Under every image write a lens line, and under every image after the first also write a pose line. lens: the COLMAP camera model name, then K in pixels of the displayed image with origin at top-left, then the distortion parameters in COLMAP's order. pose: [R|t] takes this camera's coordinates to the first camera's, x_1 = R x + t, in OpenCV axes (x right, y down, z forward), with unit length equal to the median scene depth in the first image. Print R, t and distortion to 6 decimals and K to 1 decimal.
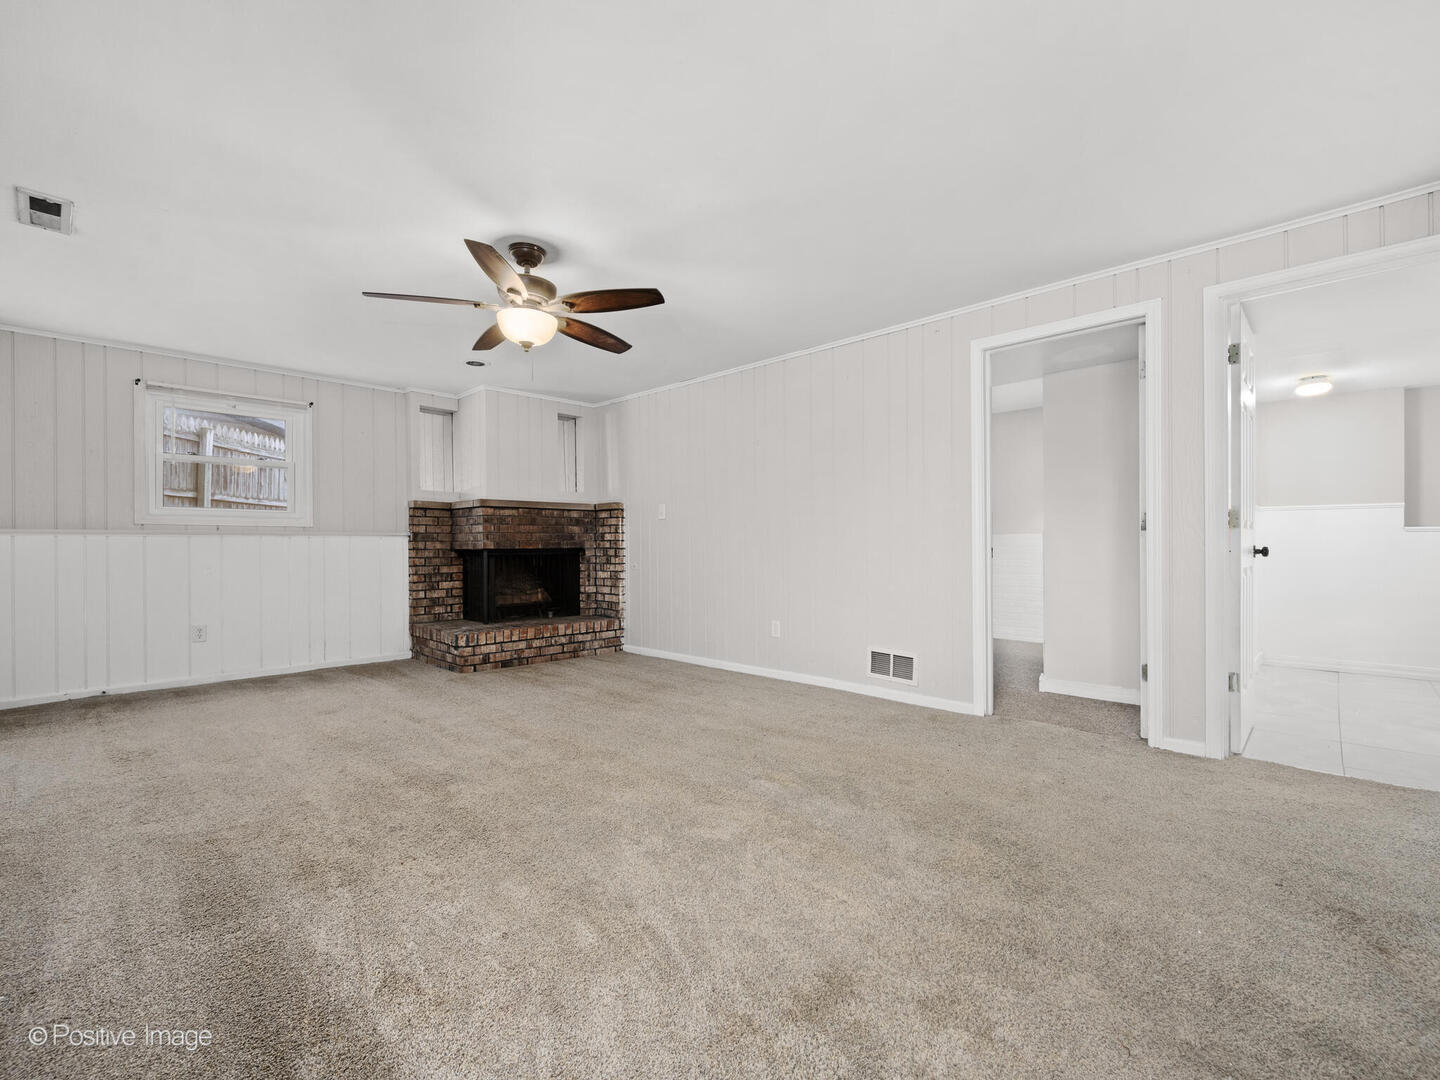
lens RADIAL K [[642.0, 0, 724.1], [0, 642.0, 551.3], [0, 0, 1]] dist [0.001326, 0.000576]
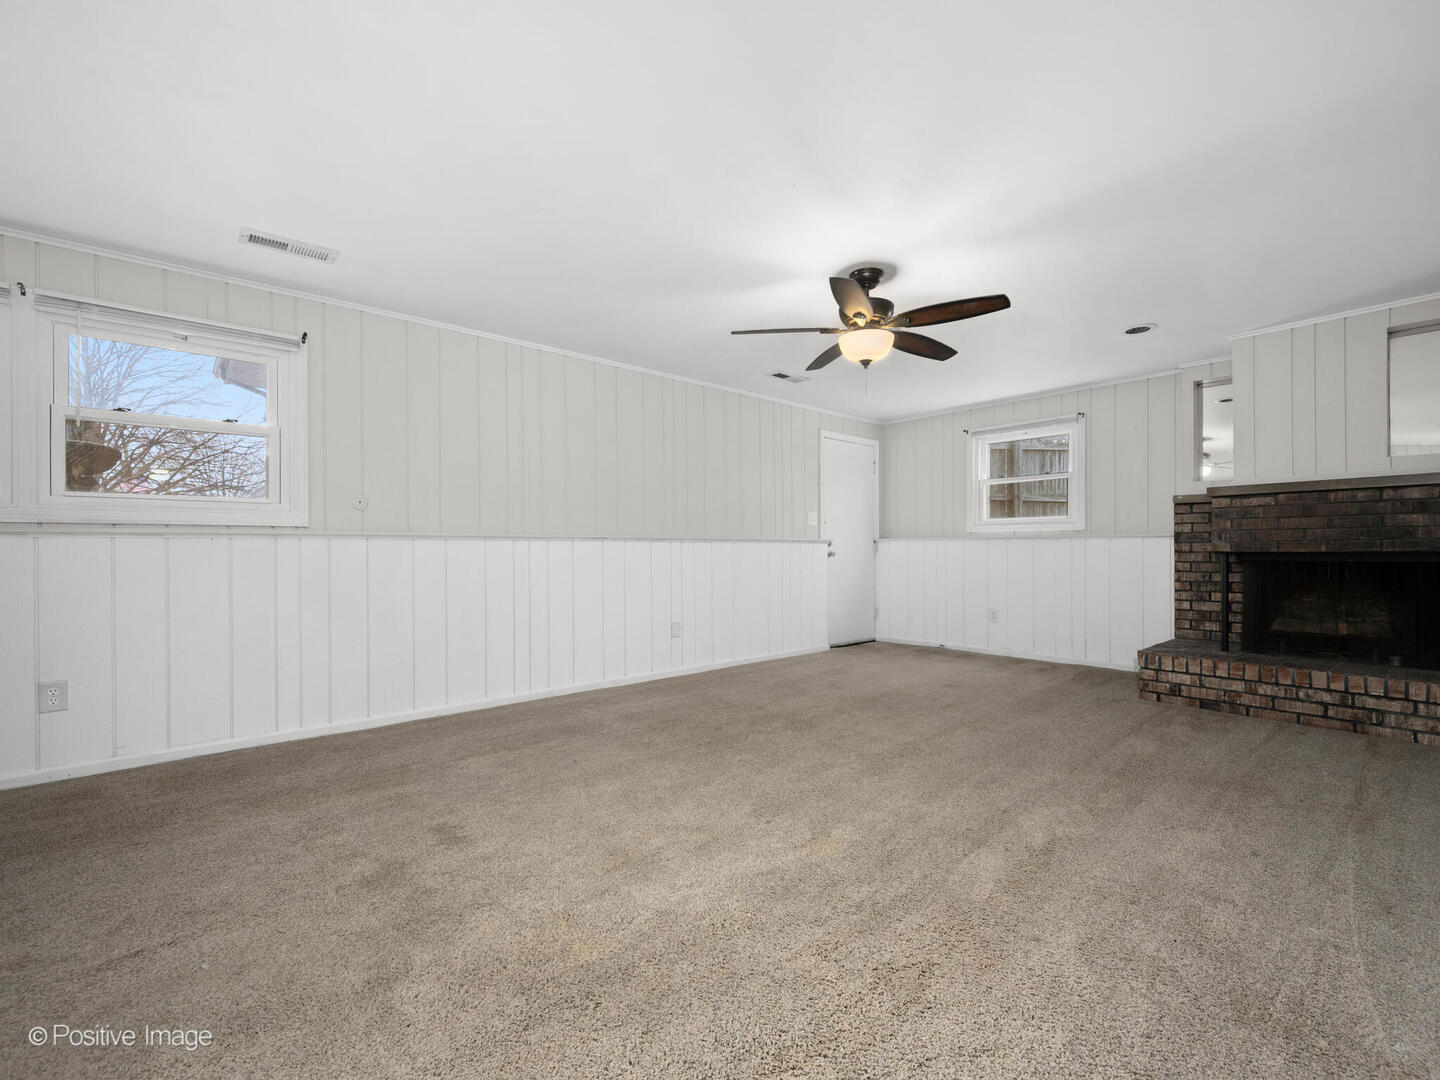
lens RADIAL K [[642.0, 0, 724.1], [0, 642.0, 551.3], [0, 0, 1]] dist [0.001326, 0.000576]
pose [[-0.079538, 0.005787, -0.996815, 0.425993], [-0.007404, 0.999952, 0.006396, -0.004887], [0.996804, 0.007889, -0.079492, 0.460172]]
